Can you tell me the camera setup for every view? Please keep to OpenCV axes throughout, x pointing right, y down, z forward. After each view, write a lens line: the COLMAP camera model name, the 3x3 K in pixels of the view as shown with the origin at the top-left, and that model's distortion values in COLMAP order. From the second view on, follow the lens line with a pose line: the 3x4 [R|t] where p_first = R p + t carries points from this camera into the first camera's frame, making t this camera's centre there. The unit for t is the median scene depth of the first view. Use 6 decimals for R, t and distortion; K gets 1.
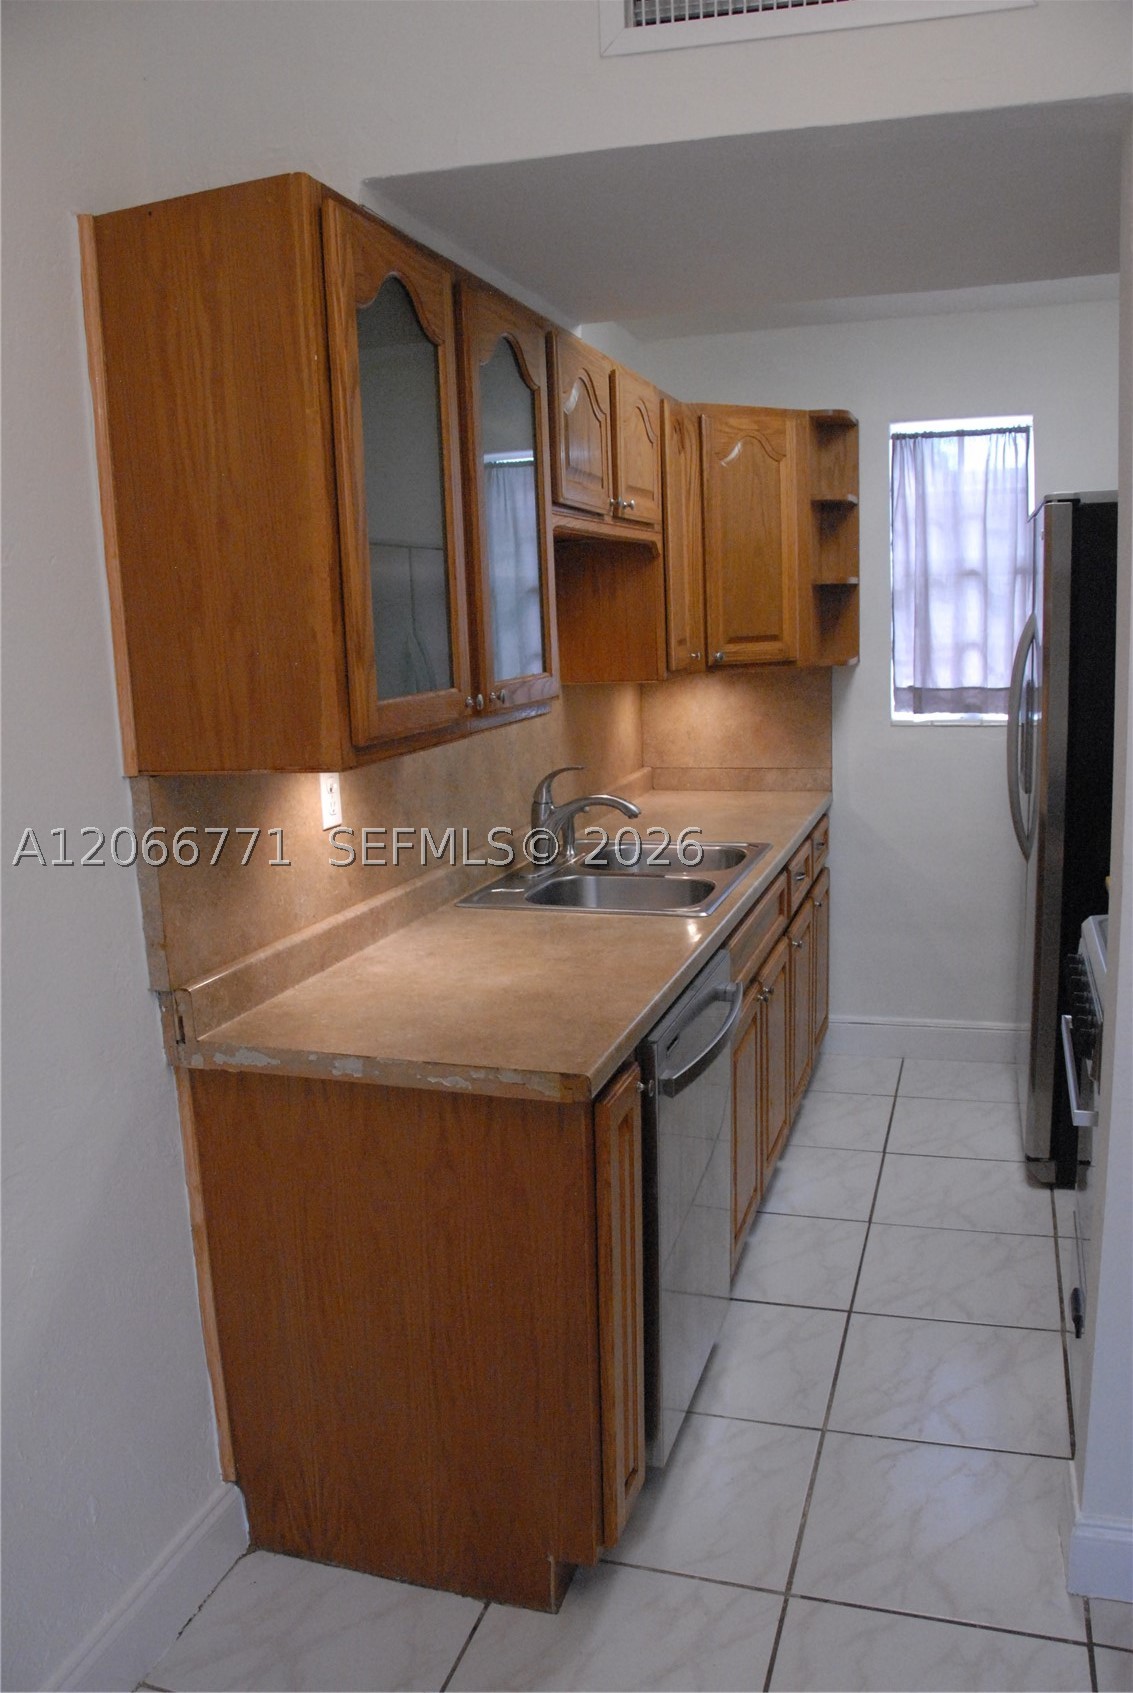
lens RADIAL K [[1328.5, 0, 566.5], [0, 1328.5, 846.5], [0, 0, 1]] dist [-0.170854, 0.121037]
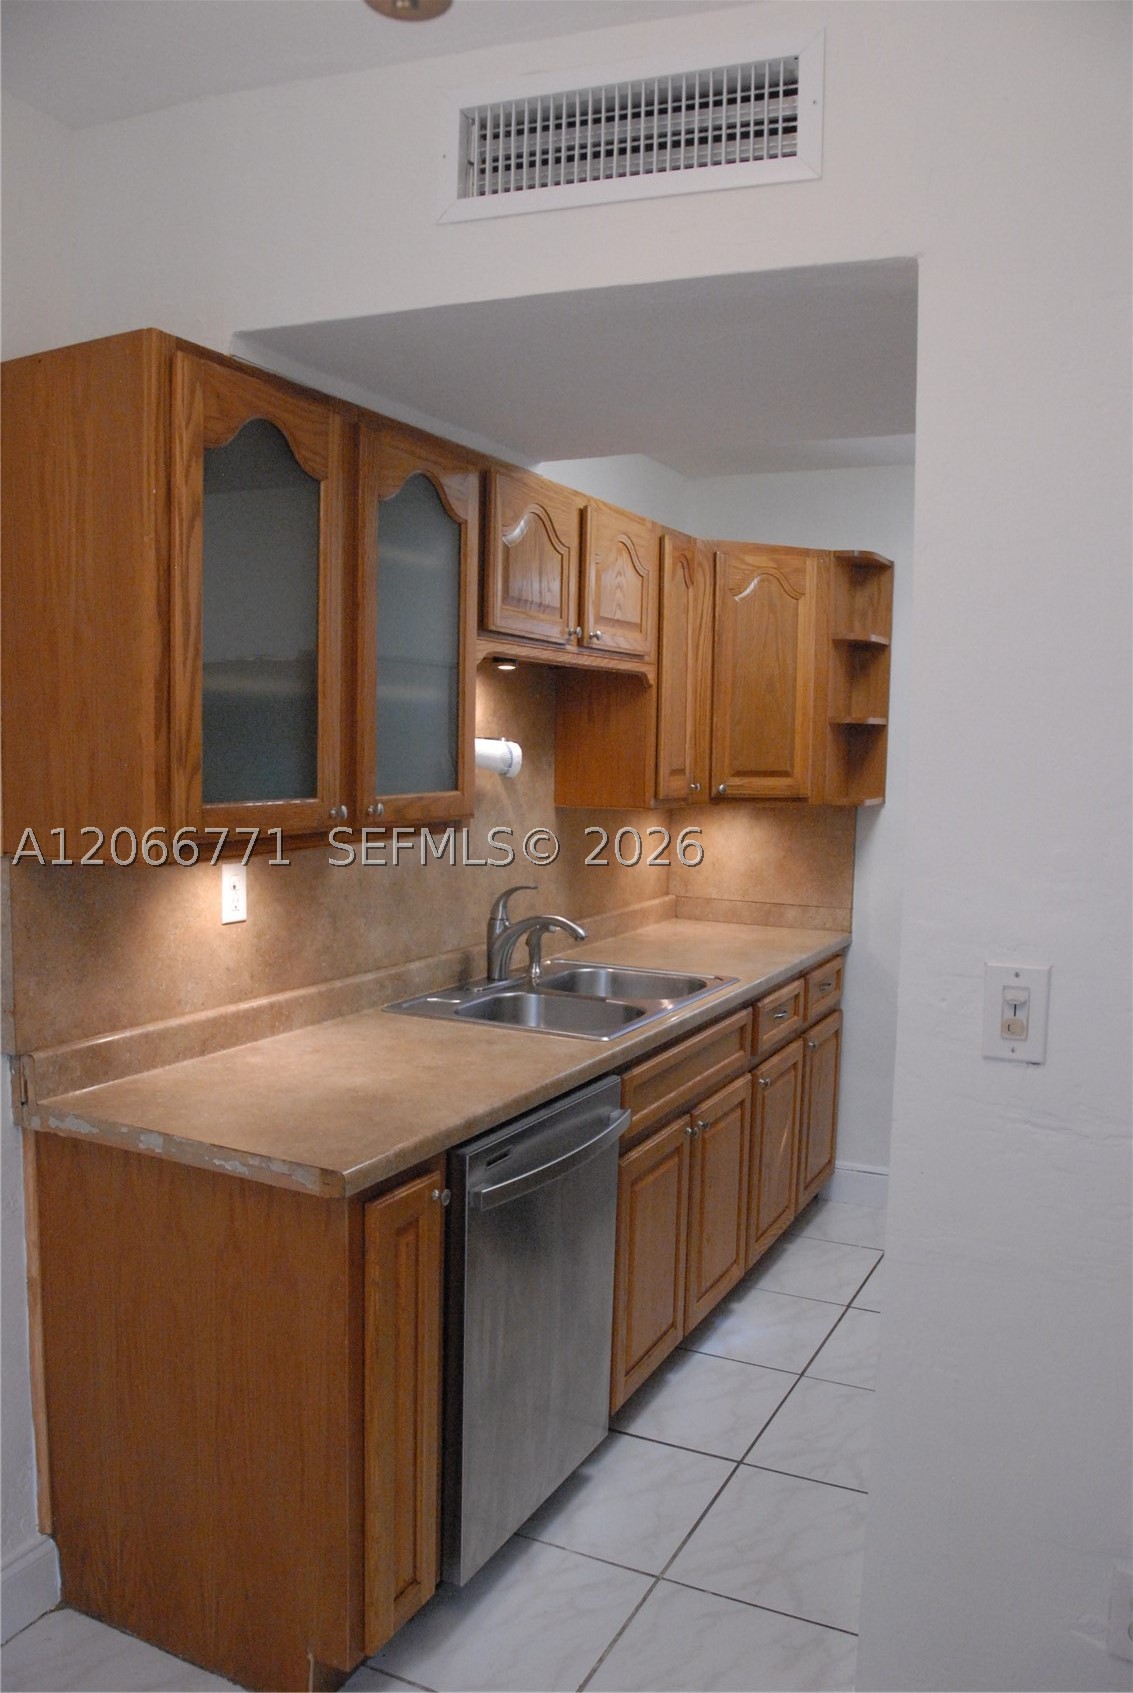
lens RADIAL K [[1328.5, 0, 566.5], [0, 1328.5, 846.5], [0, 0, 1]] dist [-0.170854, 0.121037]
pose [[0.987226, 0.067298, -0.144418, 0.240897], [-0.080409, 0.992962, -0.086956, -0.004858], [0.137549, 0.097458, 0.985689, -0.011610]]
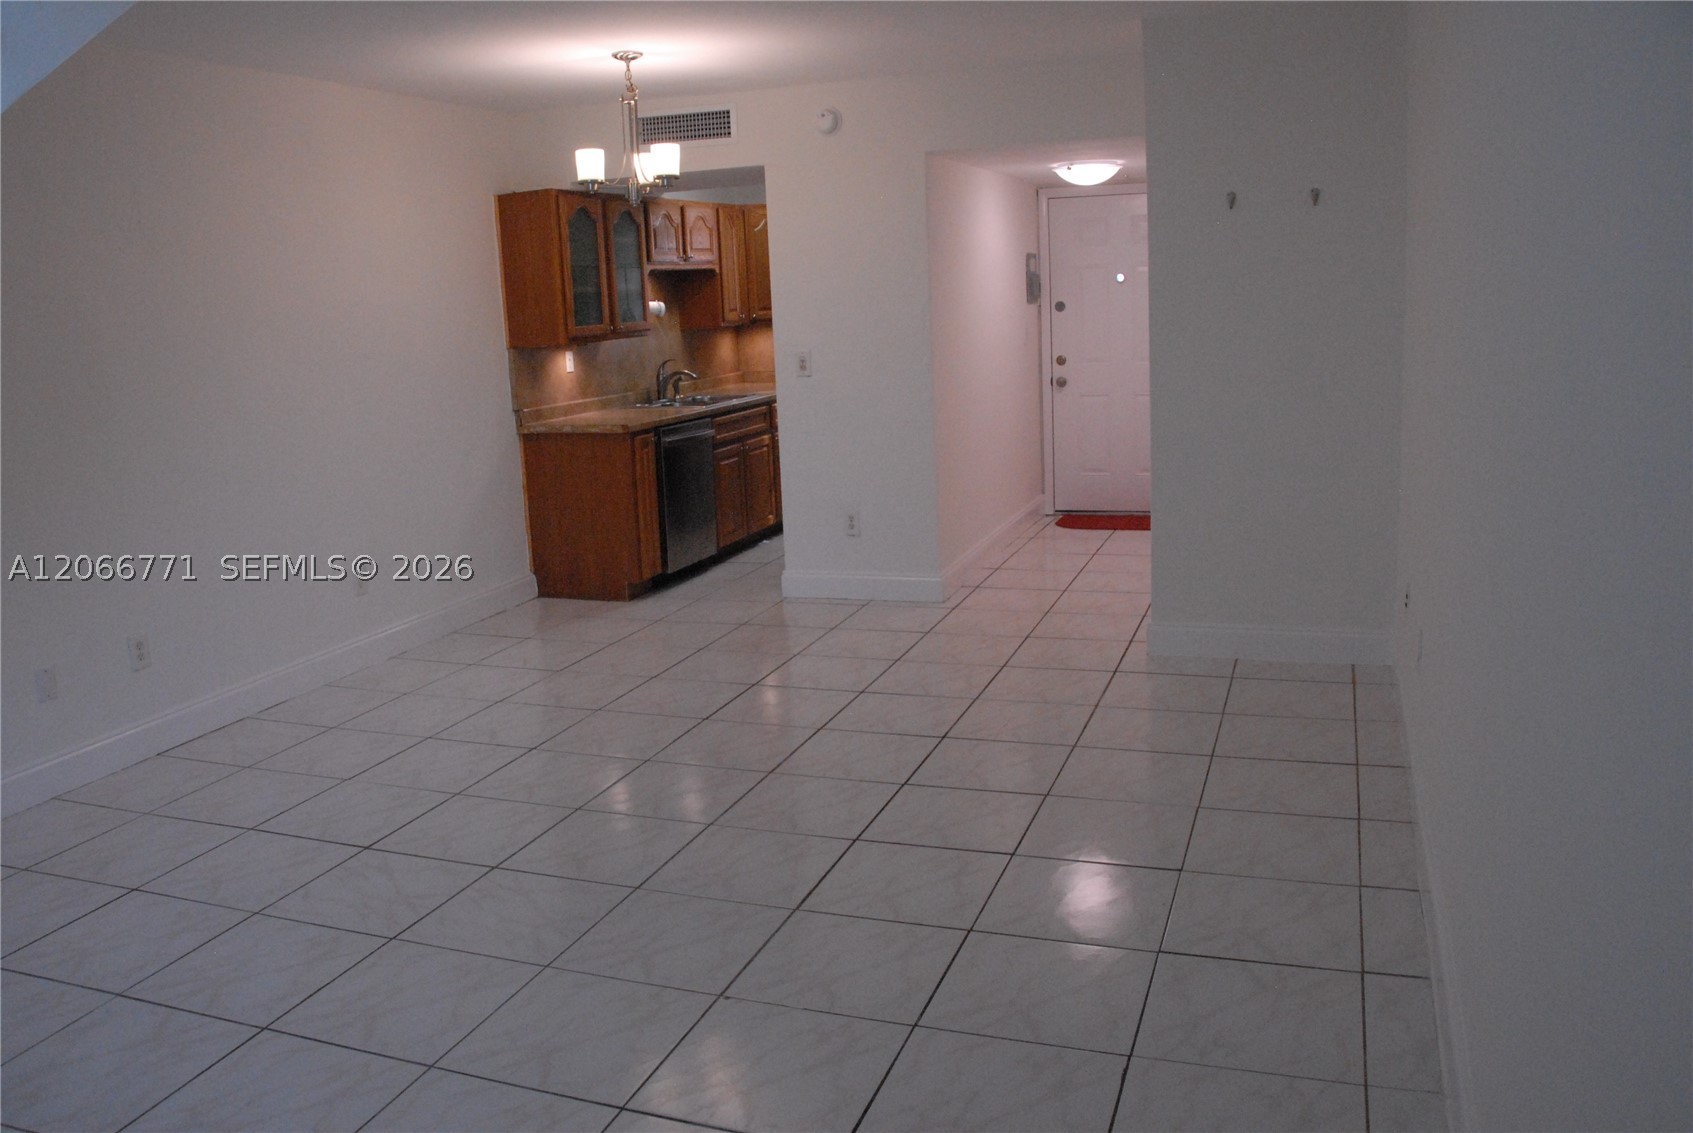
lens RADIAL K [[1328.5, 0, 846.5], [0, 1328.5, 566.5], [0, 0, 1]] dist [-0.170854, 0.121037]
pose [[0.999405, 0.004465, -0.034197, 0.572969], [-0.003311, 0.999426, 0.033720, 0.334640], [0.034328, -0.033587, 0.998846, -2.047322]]
